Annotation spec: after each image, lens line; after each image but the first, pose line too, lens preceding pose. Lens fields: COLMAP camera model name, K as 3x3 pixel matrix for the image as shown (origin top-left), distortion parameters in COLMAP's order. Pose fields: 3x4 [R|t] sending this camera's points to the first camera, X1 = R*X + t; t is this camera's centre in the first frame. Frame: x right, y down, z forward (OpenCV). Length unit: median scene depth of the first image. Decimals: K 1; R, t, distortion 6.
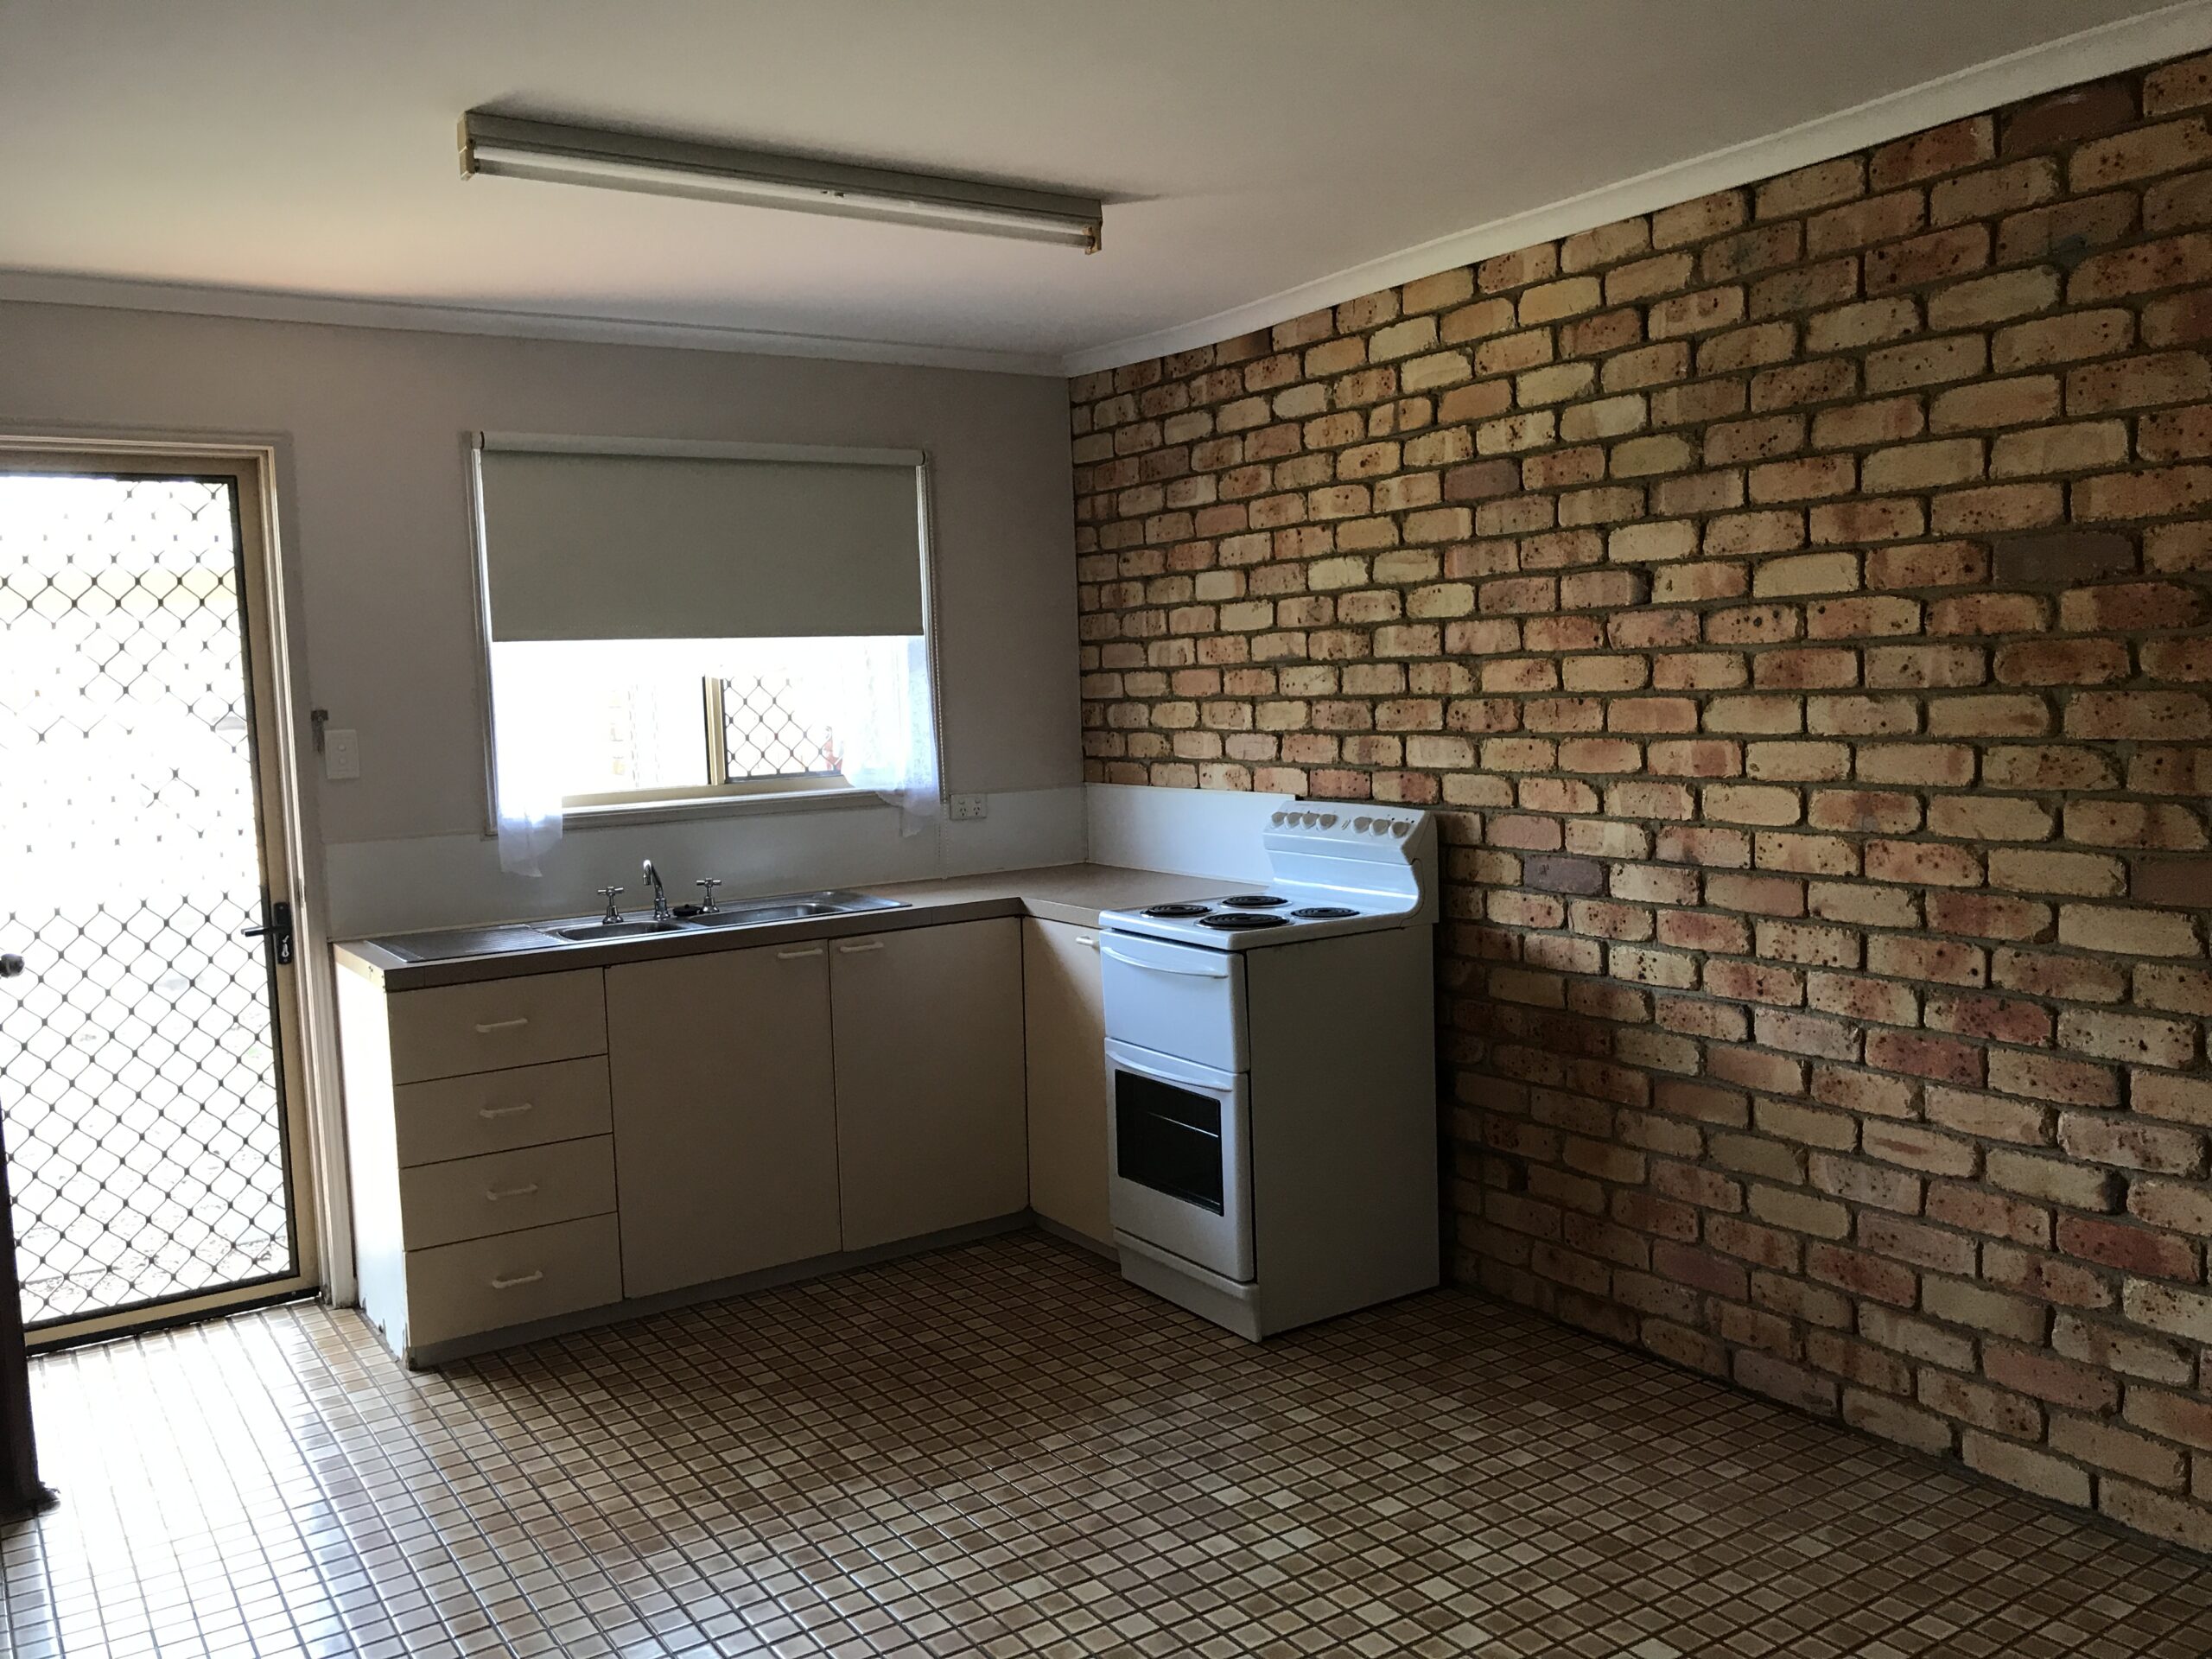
lens RADIAL K [[1818.7, 0, 1106.5], [0, 1818.7, 820.3], [0, 0, 1]] dist [0.011849, -0.010441]
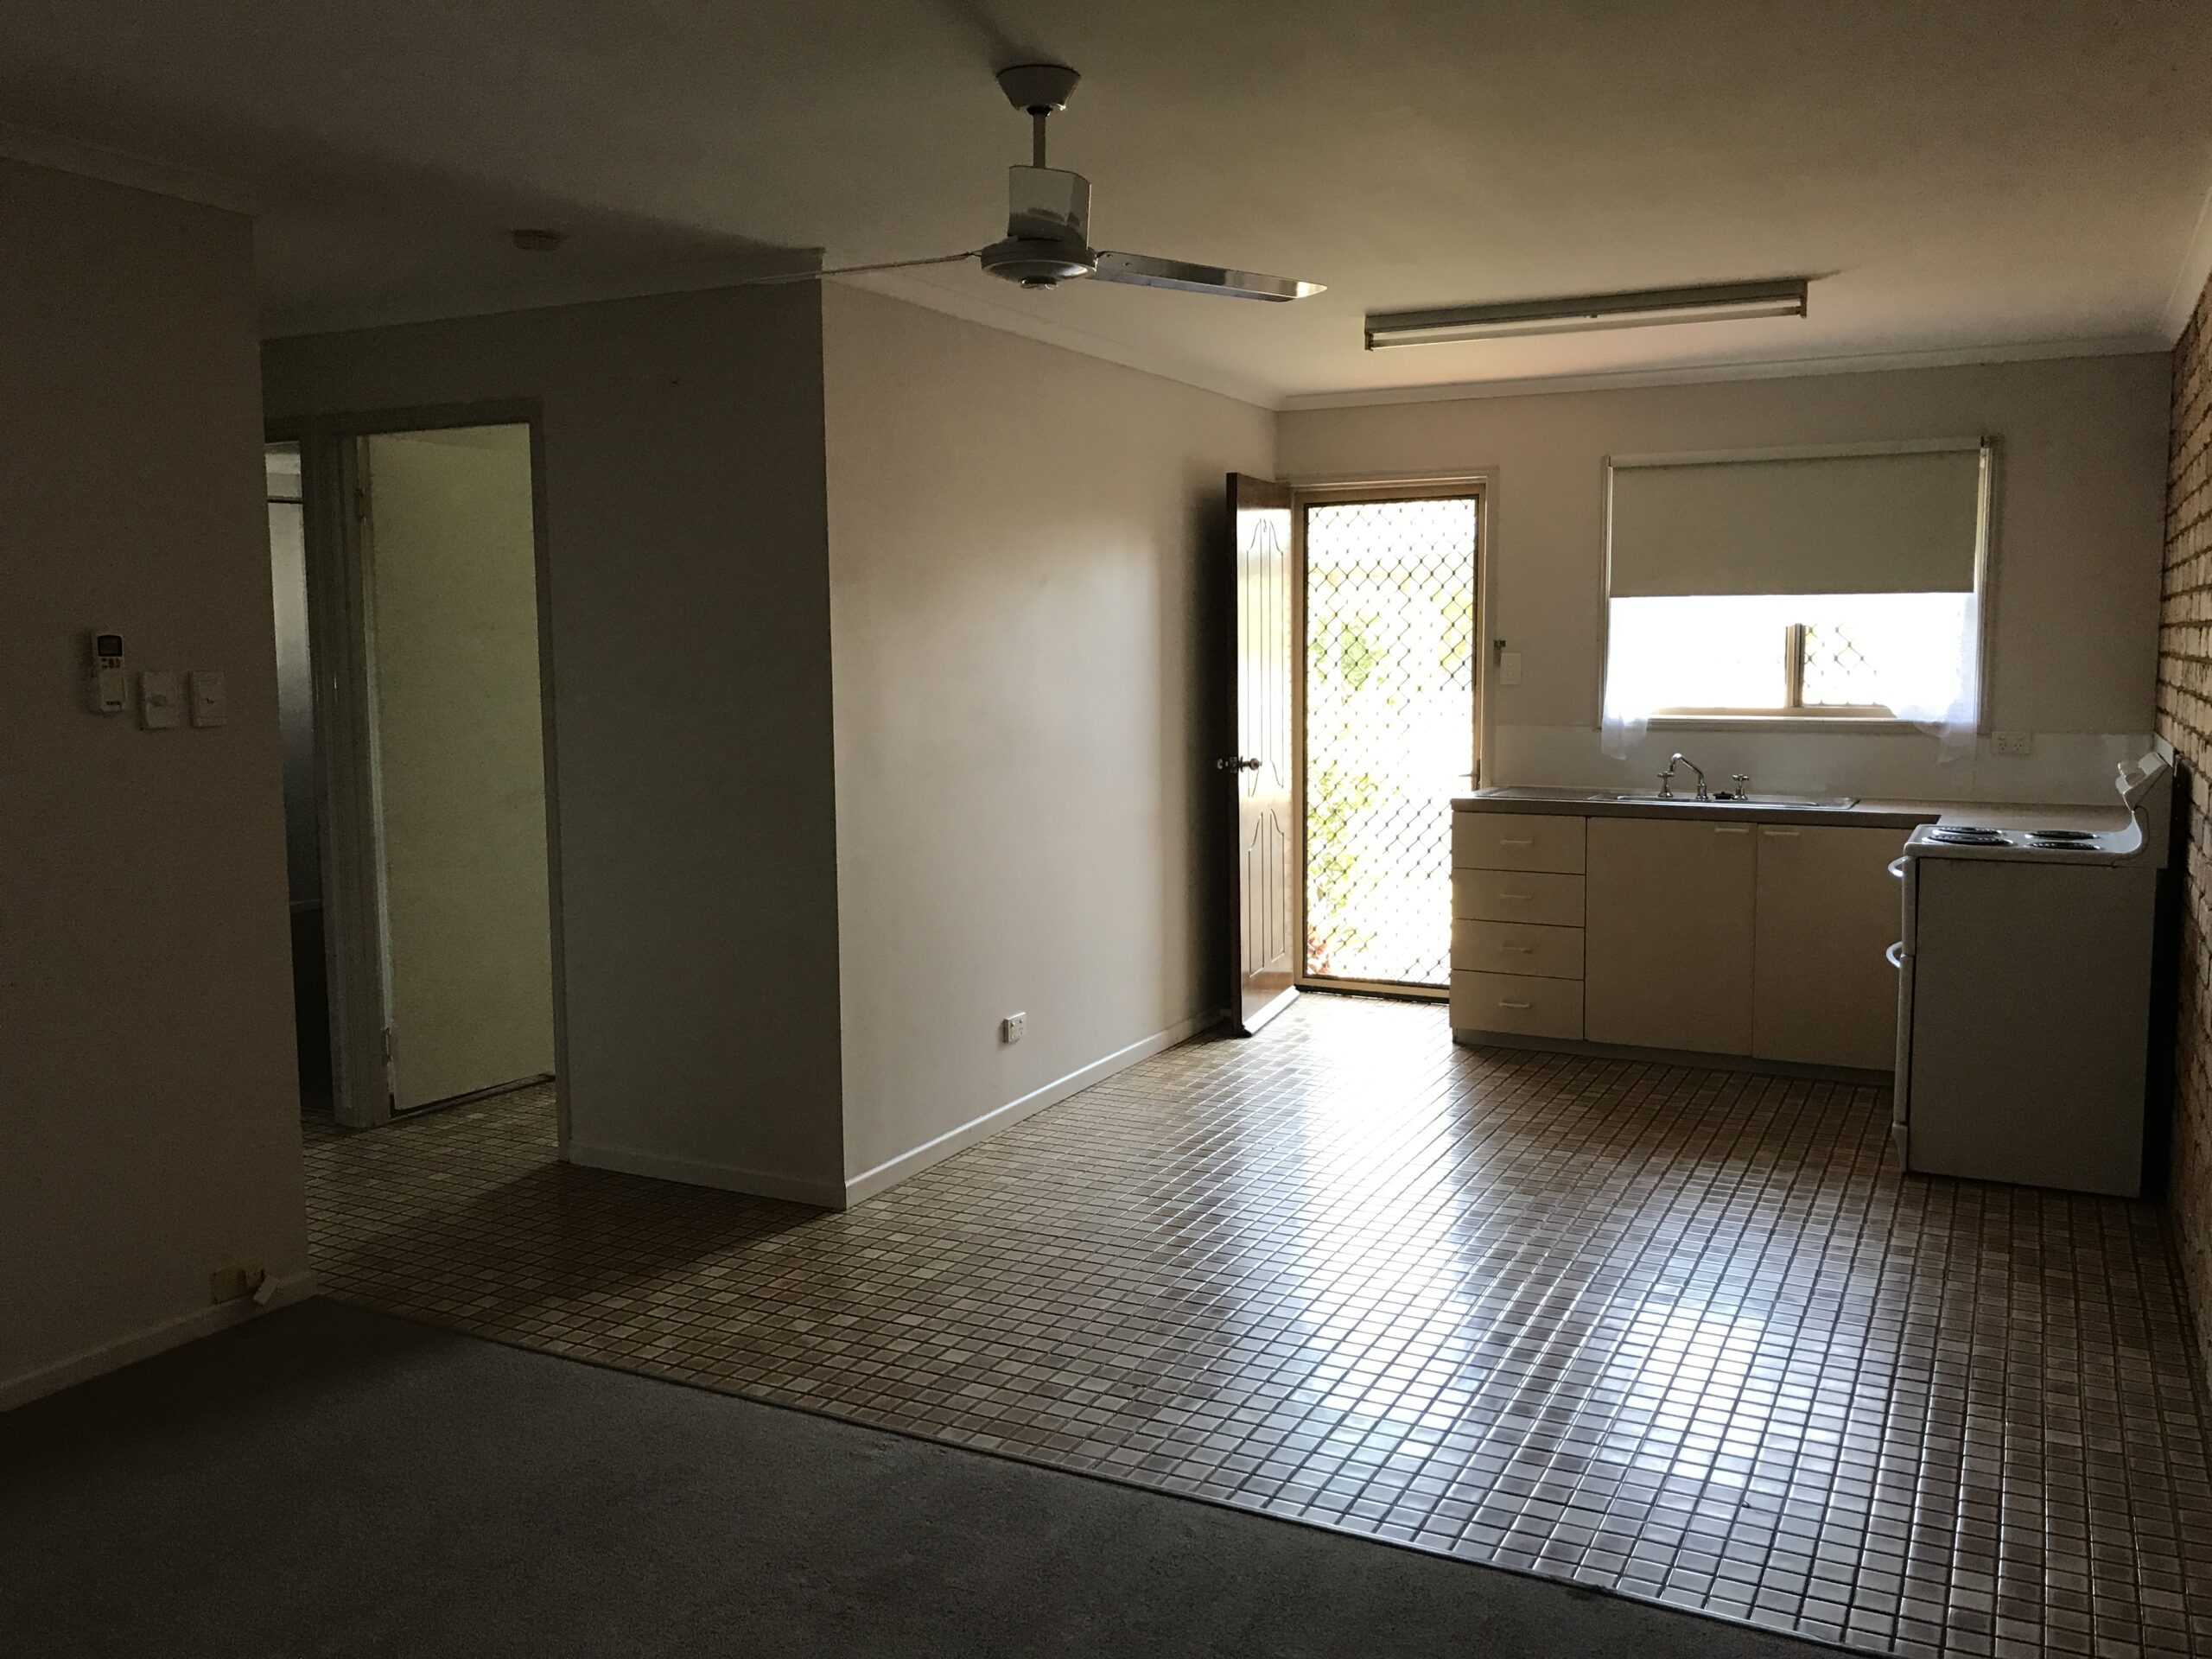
lens RADIAL K [[1818.7, 0, 1109.2], [0, 1818.7, 833.5], [0, 0, 1]] dist [0.011849, -0.010441]
pose [[0.496605, 0.124381, -0.859018, 0.790897], [-0.084701, 0.991900, 0.094656, -0.014290], [0.863834, 0.025753, 0.503118, -0.095761]]
